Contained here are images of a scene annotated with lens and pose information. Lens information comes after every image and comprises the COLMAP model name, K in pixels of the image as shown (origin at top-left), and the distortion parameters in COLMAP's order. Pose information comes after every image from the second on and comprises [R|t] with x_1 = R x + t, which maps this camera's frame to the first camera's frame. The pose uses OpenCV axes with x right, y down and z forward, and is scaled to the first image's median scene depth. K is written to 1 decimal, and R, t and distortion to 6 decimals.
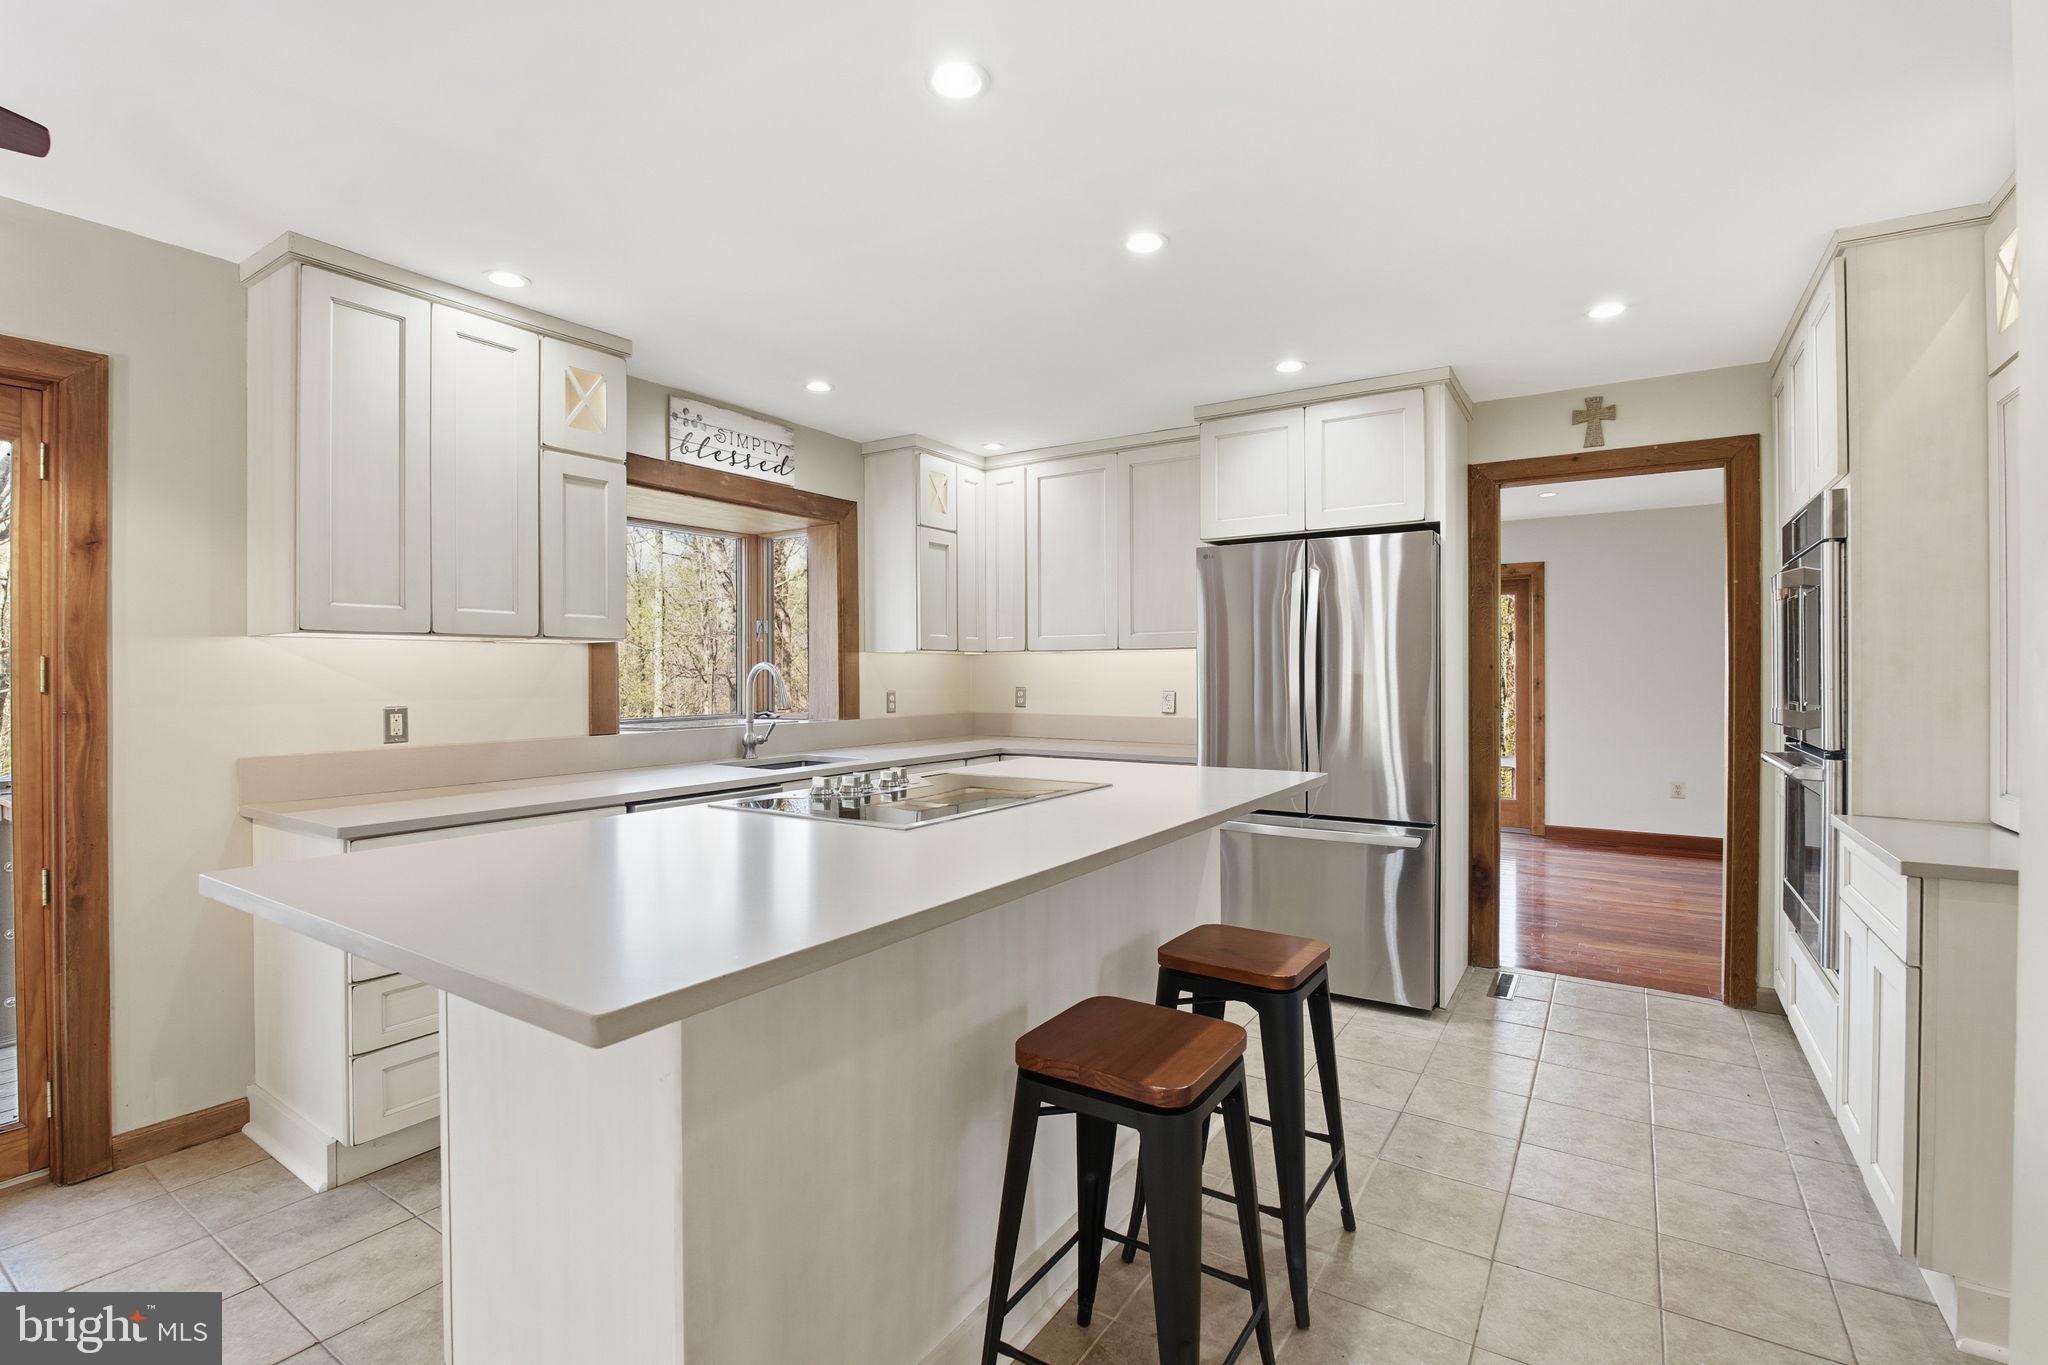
lens RADIAL K [[919.2, 0, 1020.2], [0, 919.2, 673.8], [0, 0, 1]] dist [-0.023620, -0.001474]
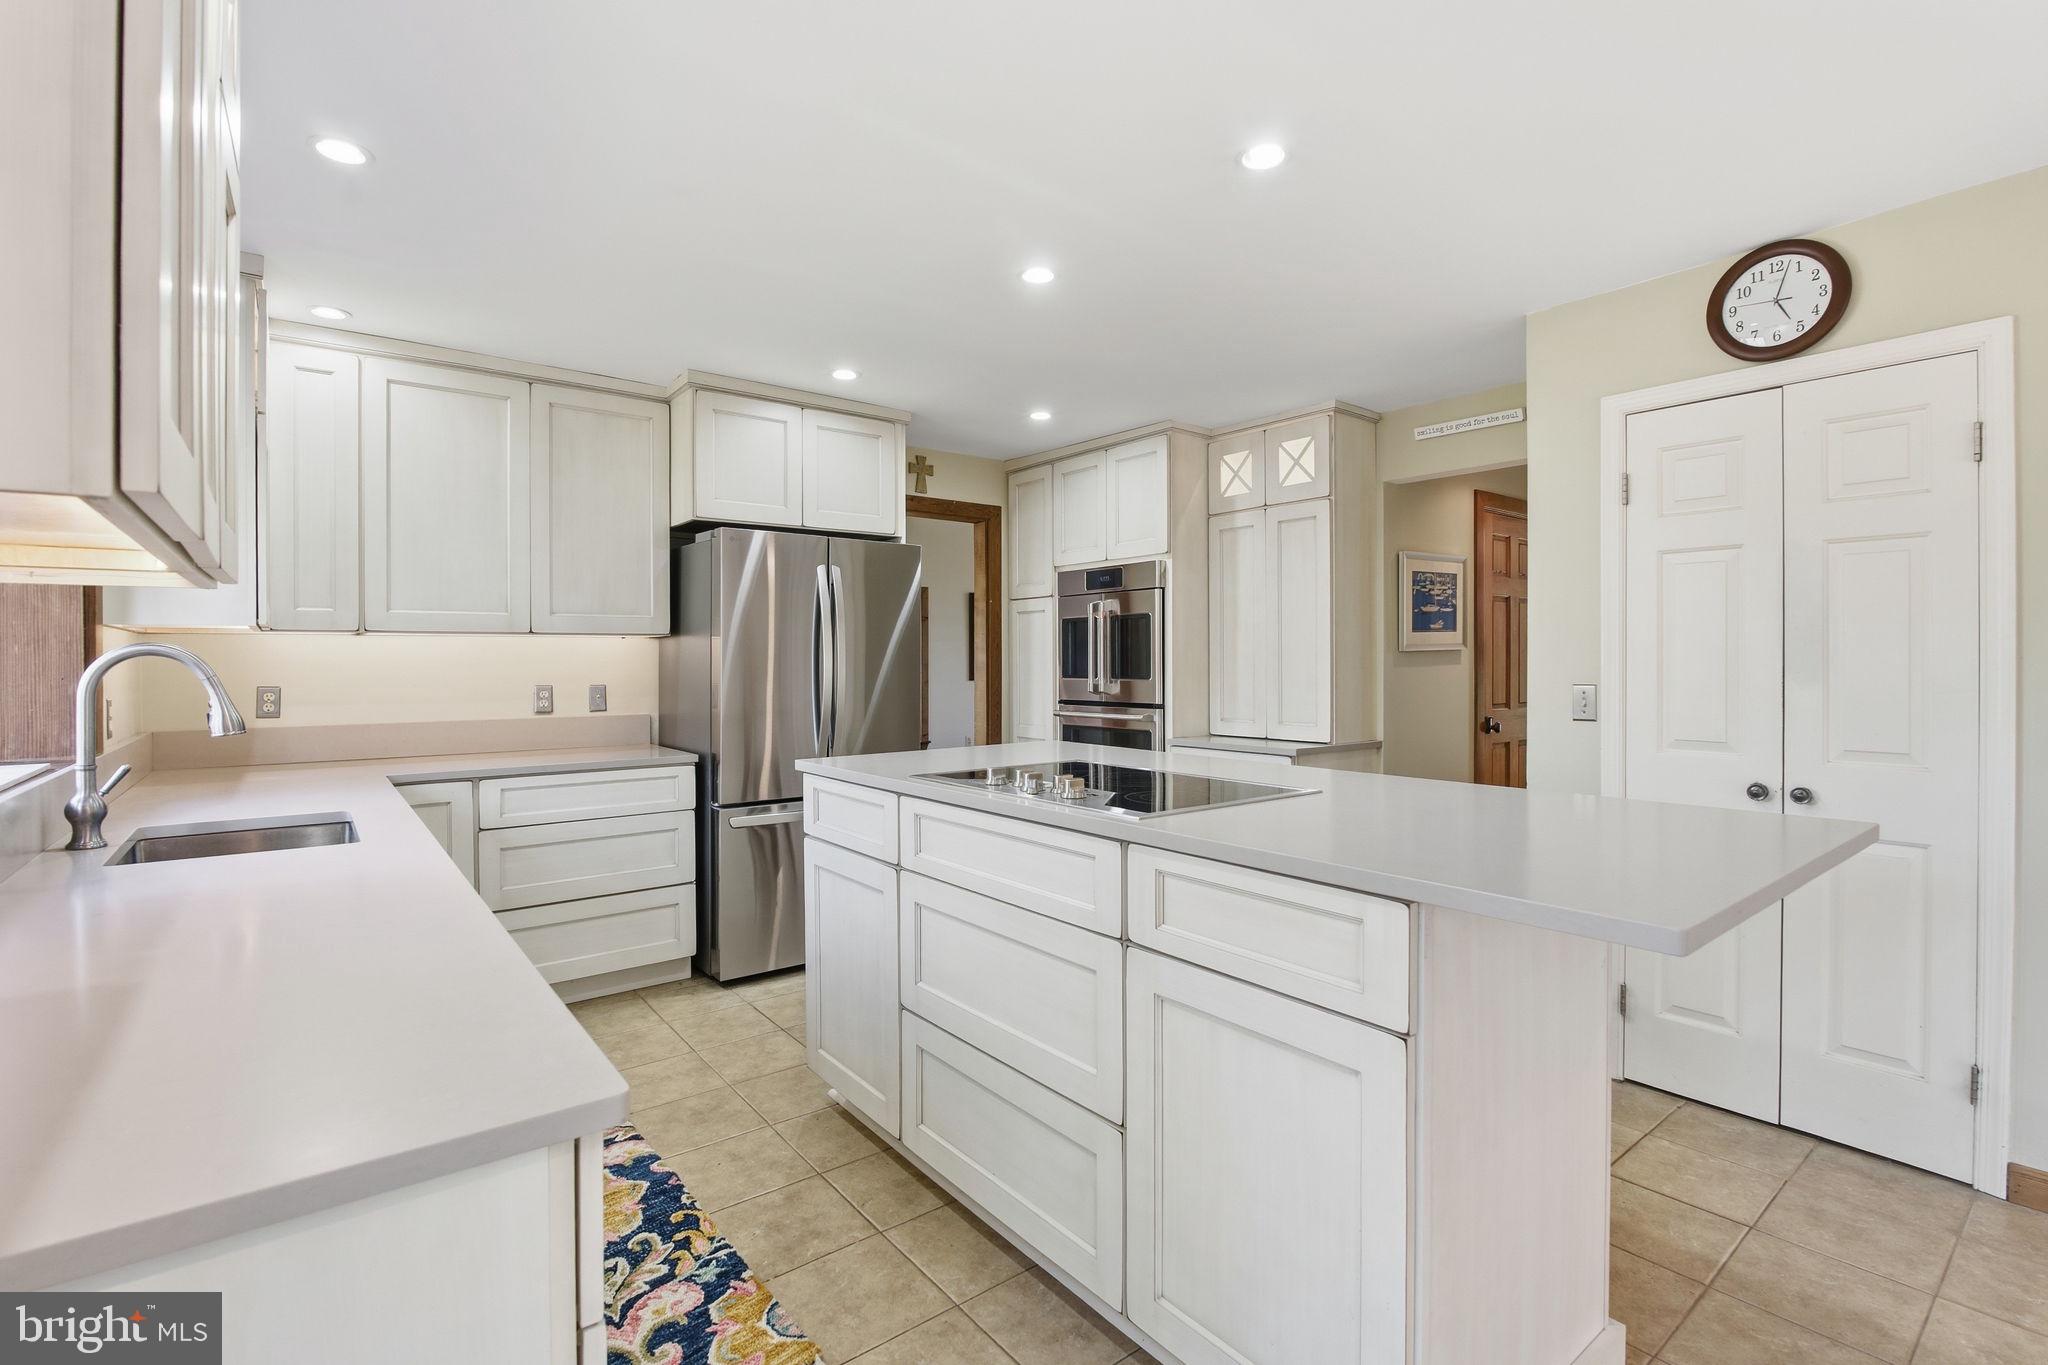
lens RADIAL K [[919.2, 0, 1022.8], [0, 919.2, 671.8], [0, 0, 1]] dist [-0.023620, -0.001474]
pose [[0.323999, -0.010615, 0.945998, -0.507820], [0.003961, 0.999944, 0.009864, 0.000287], [-0.946049, 0.000552, 0.324022, 0.356519]]
